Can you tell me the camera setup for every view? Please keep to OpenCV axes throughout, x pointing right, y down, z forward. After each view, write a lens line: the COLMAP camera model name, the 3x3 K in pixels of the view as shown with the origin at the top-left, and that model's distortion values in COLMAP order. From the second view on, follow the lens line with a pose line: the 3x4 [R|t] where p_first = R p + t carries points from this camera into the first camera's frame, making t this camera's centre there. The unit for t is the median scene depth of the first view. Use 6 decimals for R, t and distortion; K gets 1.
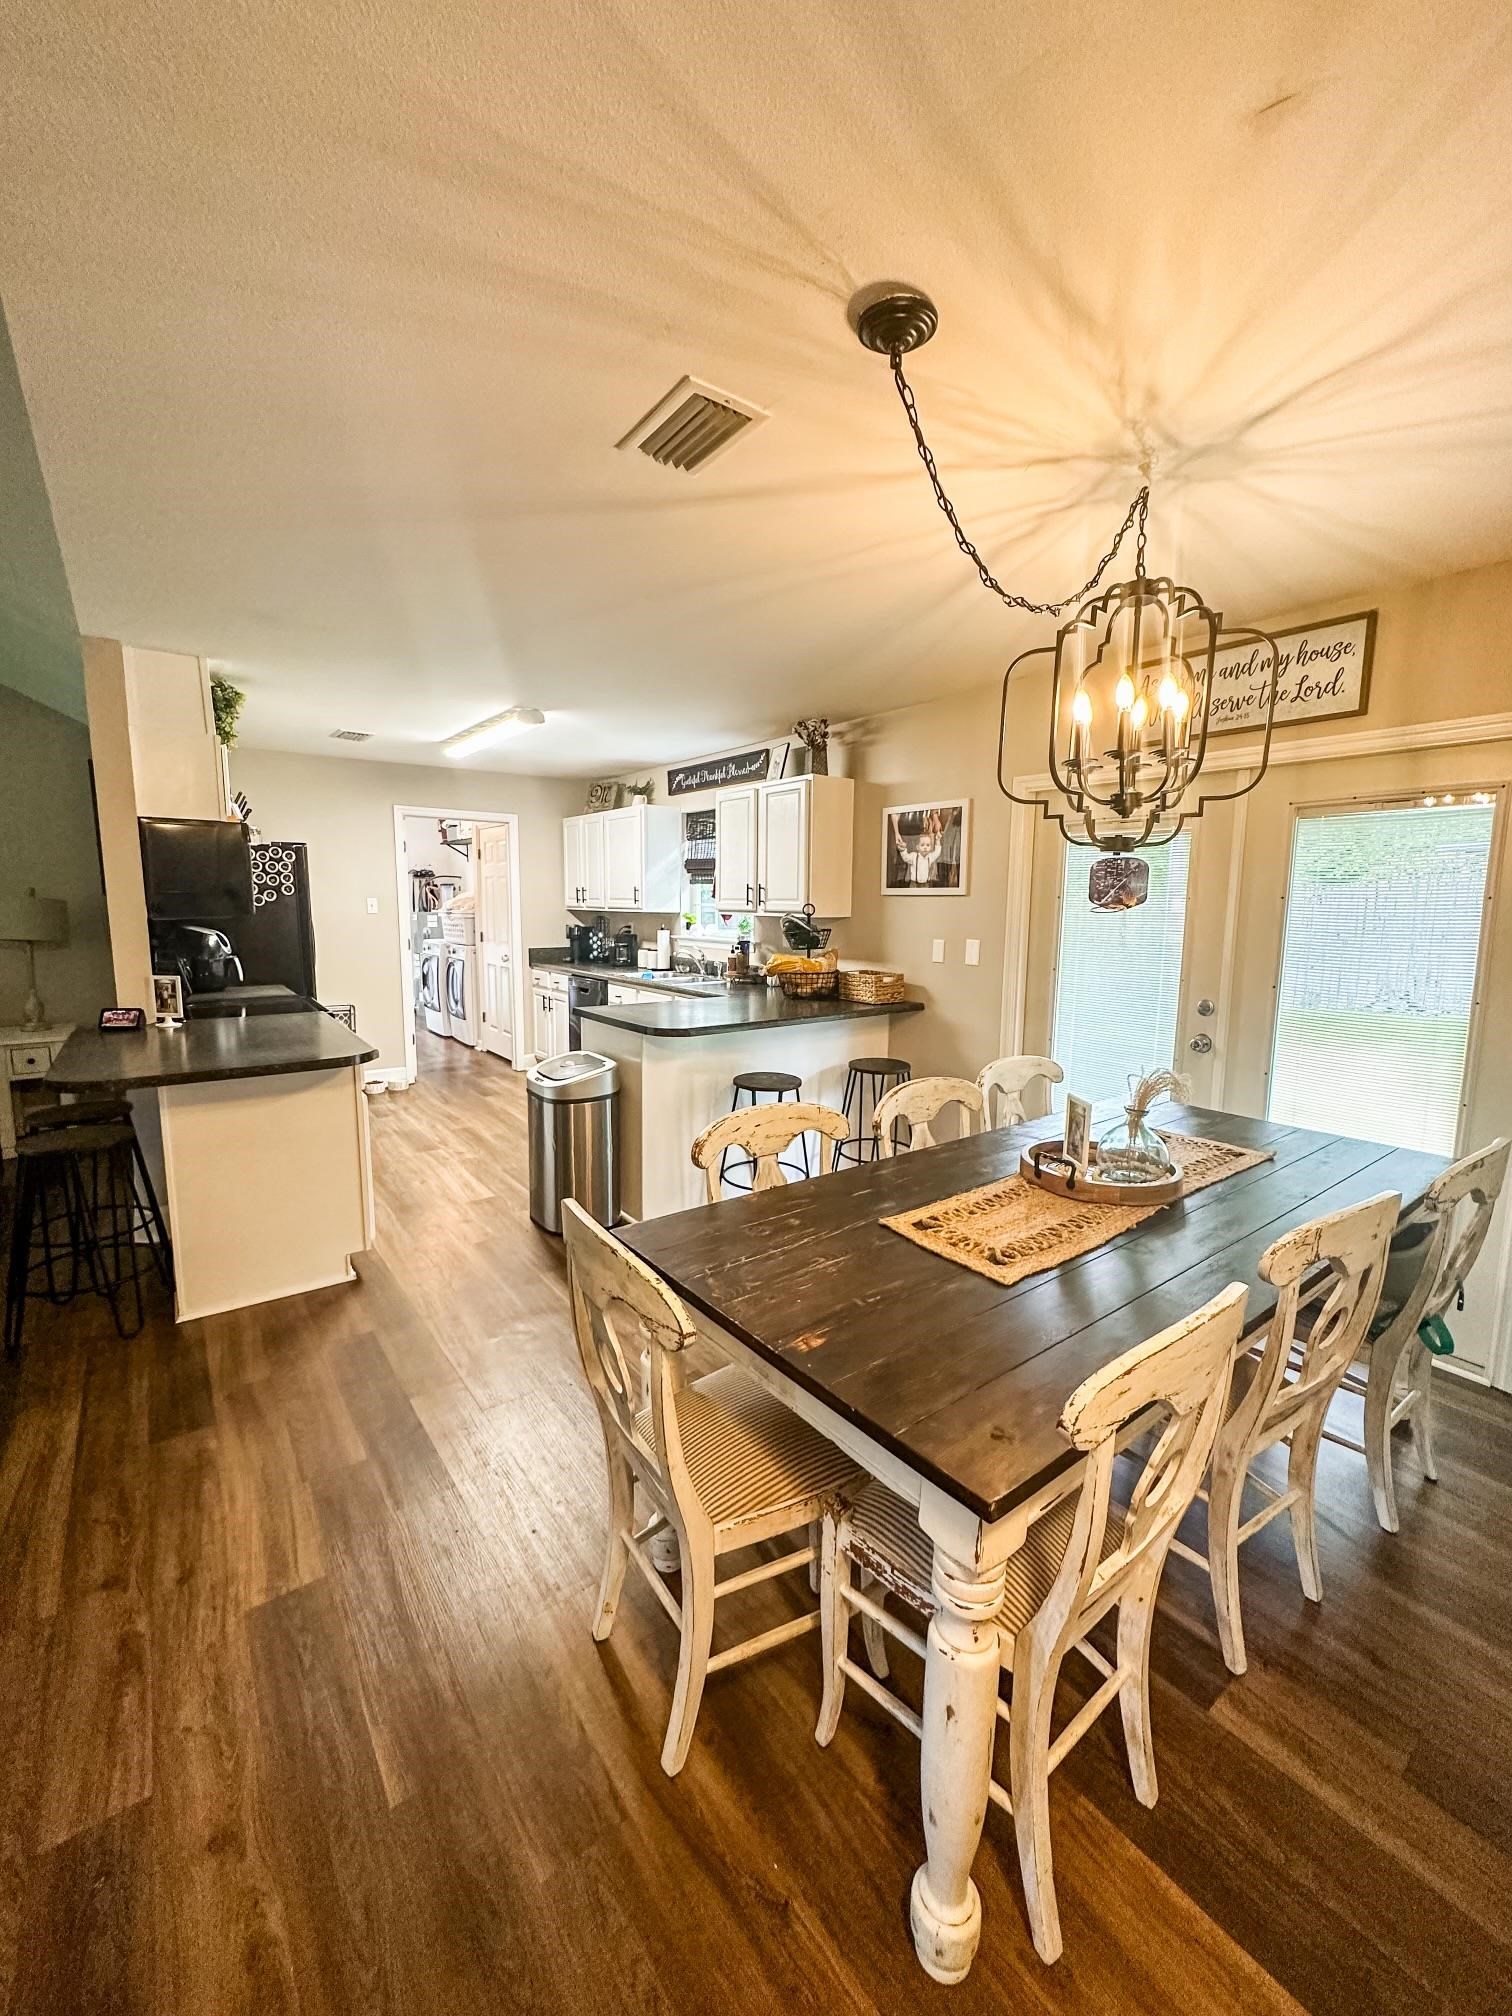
lens RADIAL K [[805.2, 0, 757.4], [0, 805.2, 1005.9], [0, 0, 1]] dist [-0.000743, 0.000324]
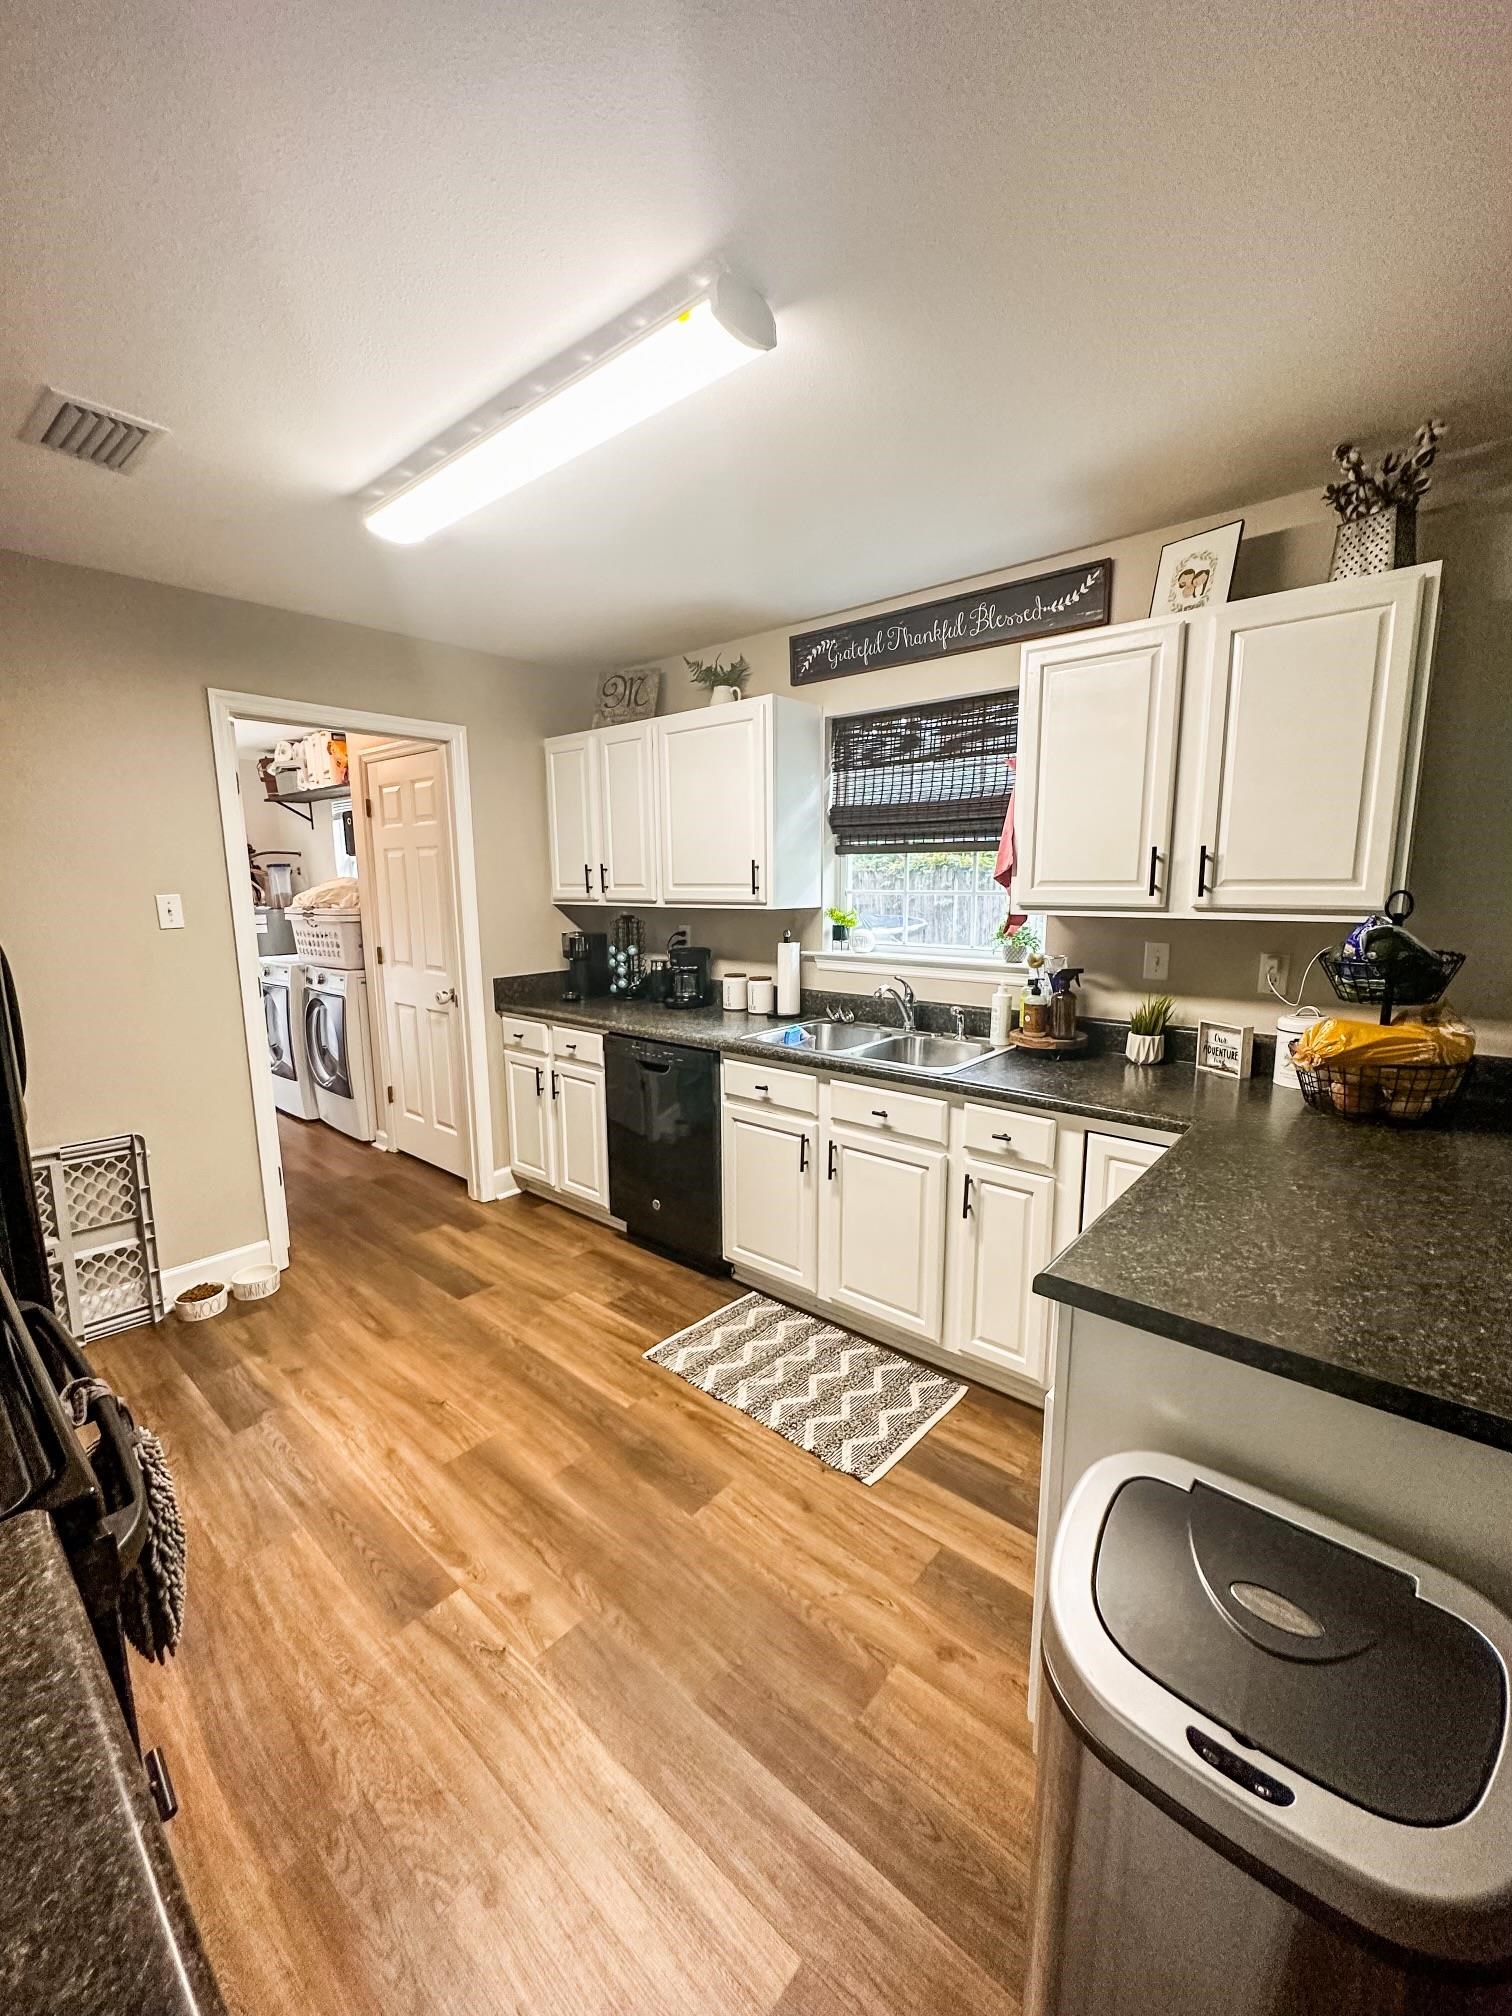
lens RADIAL K [[805.2, 0, 757.4], [0, 805.2, 1005.9], [0, 0, 1]] dist [-0.000743, 0.000324]
pose [[0.976860, -0.052234, 0.207402, -0.251445], [0.046422, 0.998383, 0.032796, -0.070556], [-0.208780, -0.022409, 0.977706, 0.485346]]
